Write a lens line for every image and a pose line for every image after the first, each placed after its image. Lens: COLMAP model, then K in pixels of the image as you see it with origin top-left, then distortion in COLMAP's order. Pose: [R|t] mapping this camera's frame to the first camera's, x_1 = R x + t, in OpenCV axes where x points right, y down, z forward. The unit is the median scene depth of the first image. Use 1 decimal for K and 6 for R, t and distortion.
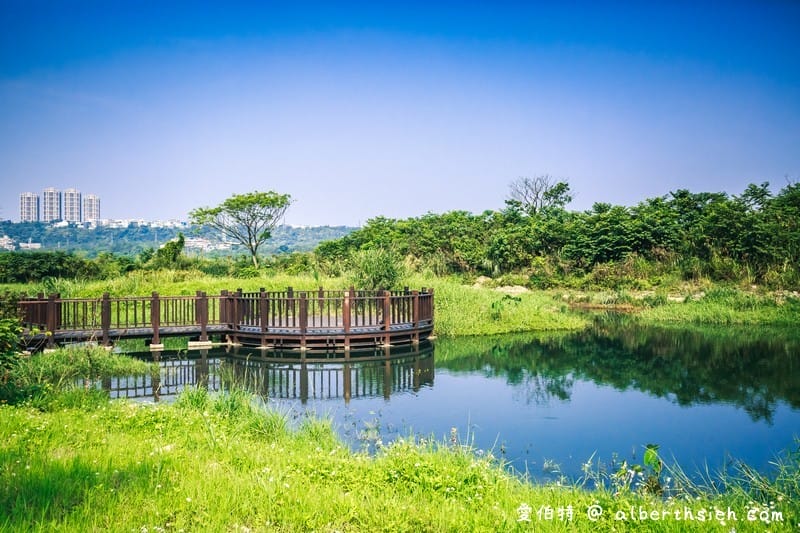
lens RADIAL K [[640.0, 0, 400.0], [0, 640.0, 266.5], [0, 0, 1]] dist [0.007761, 0.008823]
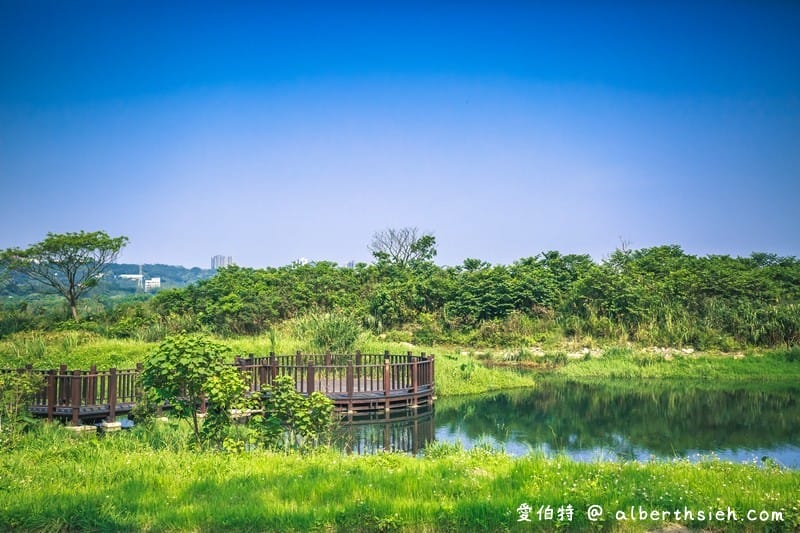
lens RADIAL K [[750.5, 0, 400.0], [0, 750.5, 266.5], [0, 0, 1]] dist [-0.011332, 0.001999]
pose [[0.950979, 0.021933, 0.308476, -0.191424], [-0.003456, 0.998173, -0.060318, -0.017830], [-0.309236, 0.056295, 0.949318, -0.108991]]
